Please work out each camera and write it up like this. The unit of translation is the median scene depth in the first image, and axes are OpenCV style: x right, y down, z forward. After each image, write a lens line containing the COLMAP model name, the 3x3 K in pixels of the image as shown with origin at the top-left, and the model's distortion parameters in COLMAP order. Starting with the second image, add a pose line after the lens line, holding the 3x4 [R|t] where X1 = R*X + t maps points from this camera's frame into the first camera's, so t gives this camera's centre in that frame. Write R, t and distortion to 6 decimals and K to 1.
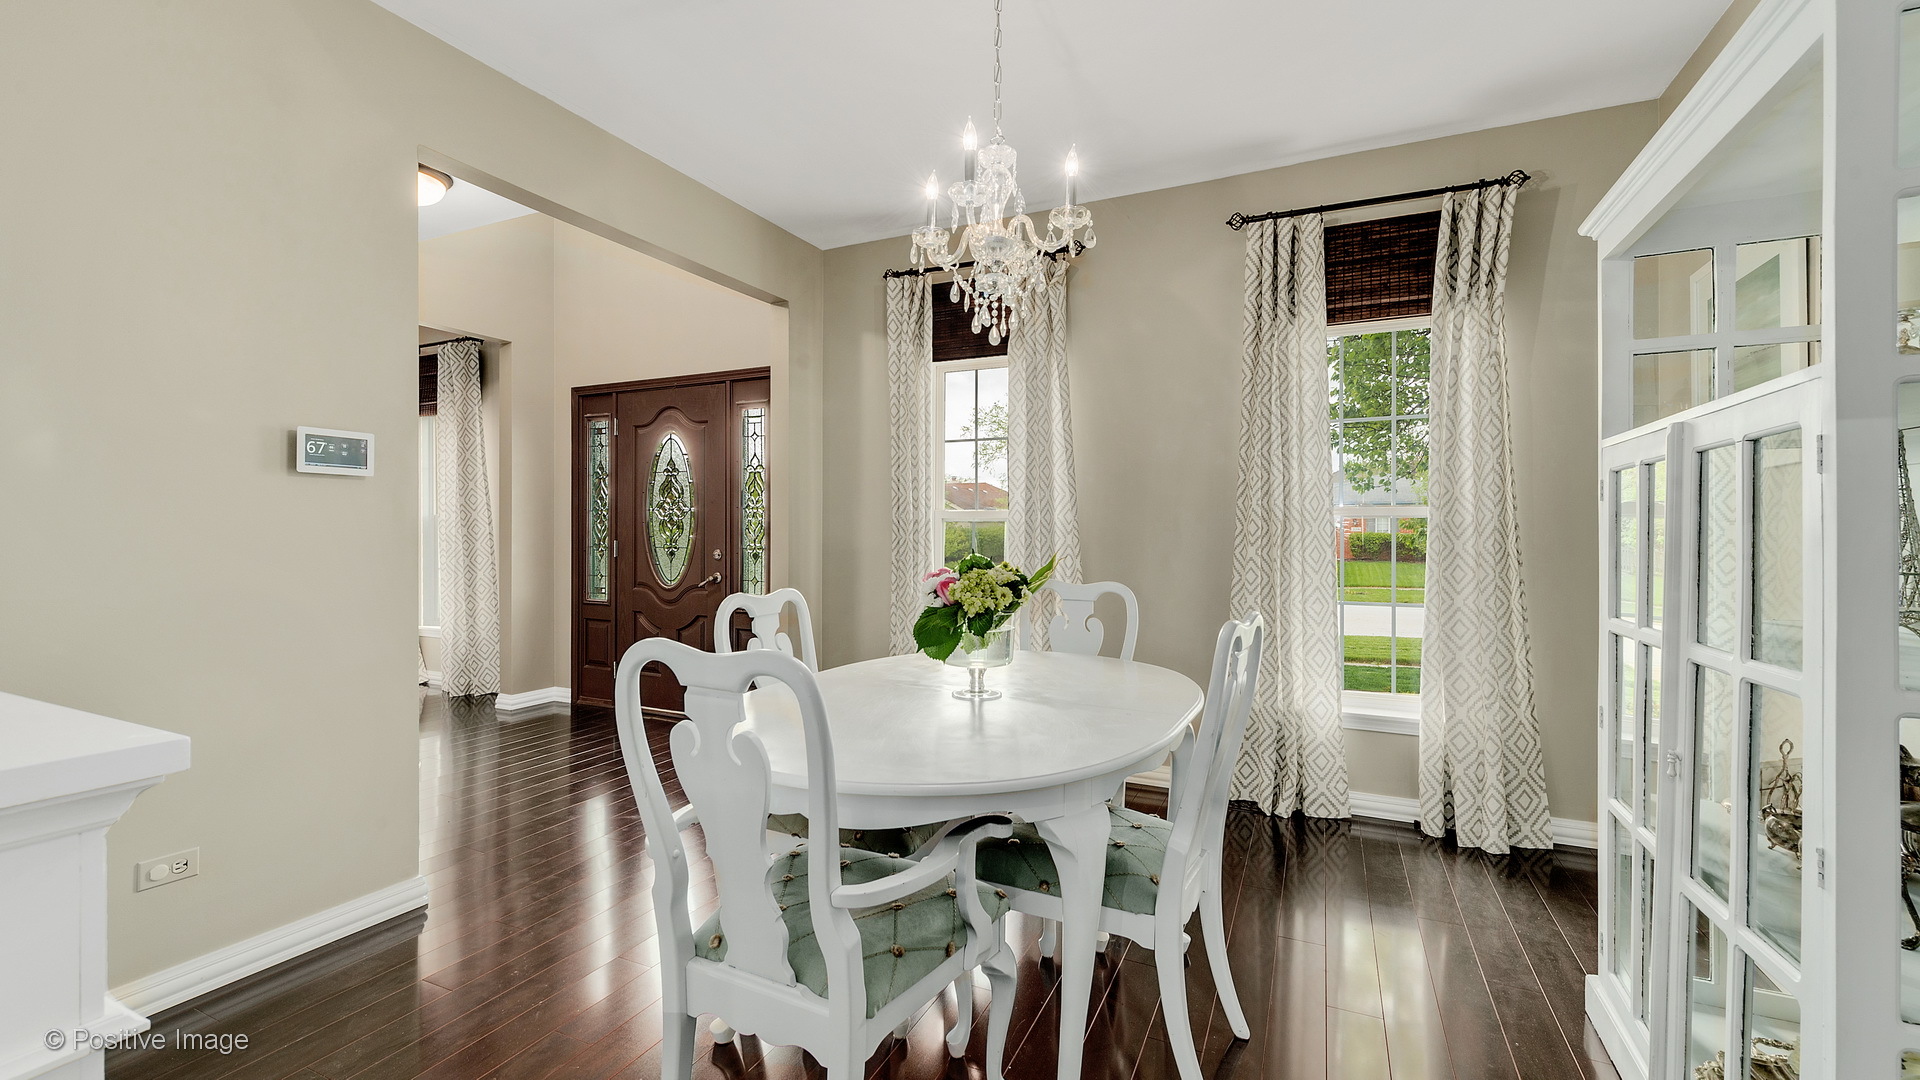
lens RADIAL K [[798.0, 0, 951.2], [0, 798.0, 534.2], [0, 0, 1]] dist [0.008393, 0.000057]
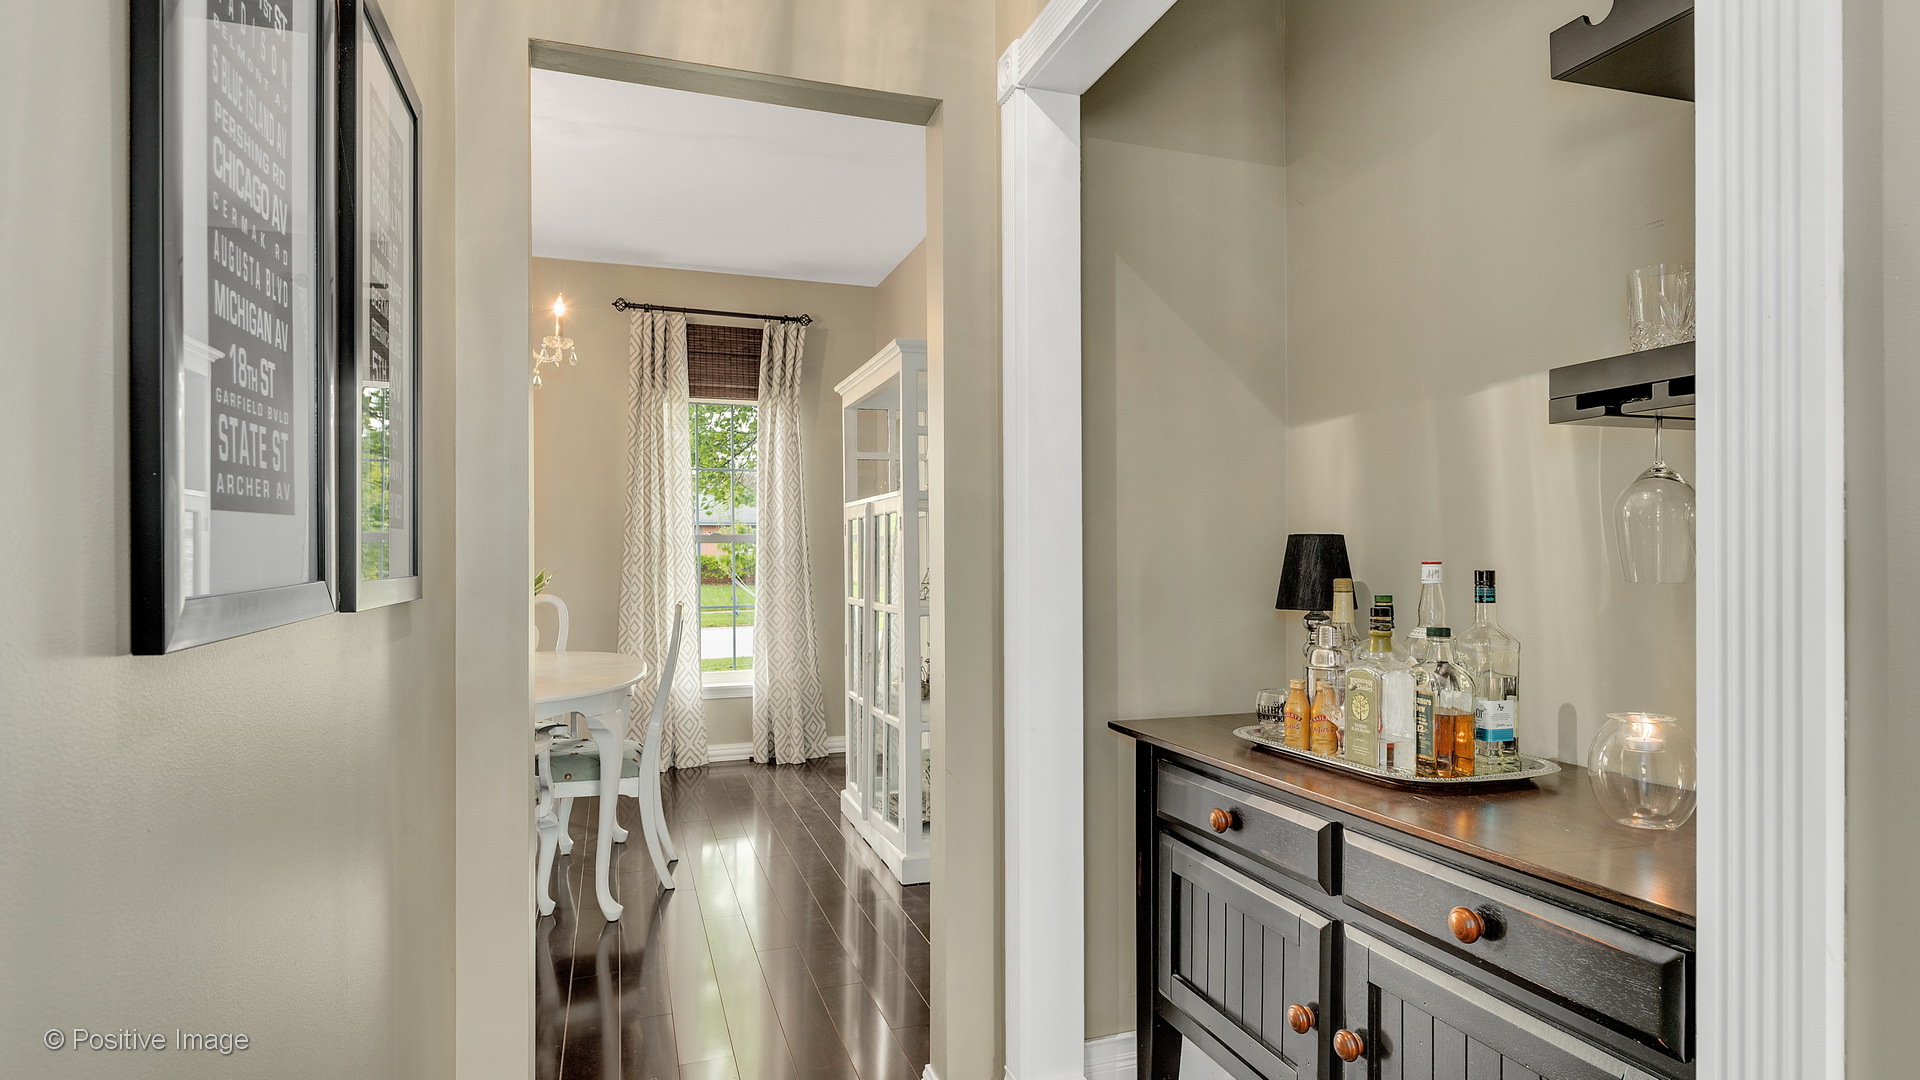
lens RADIAL K [[1043.3, 0, 959.1], [0, 1043.3, 546.7], [0, 0, 1]] dist [-0.000861, 0.000003]
pose [[0.723114, -0.003432, 0.690721, -0.448388], [0.009607, 0.999941, -0.005089, -0.000180], [-0.690662, 0.010315, 0.723104, -0.622178]]
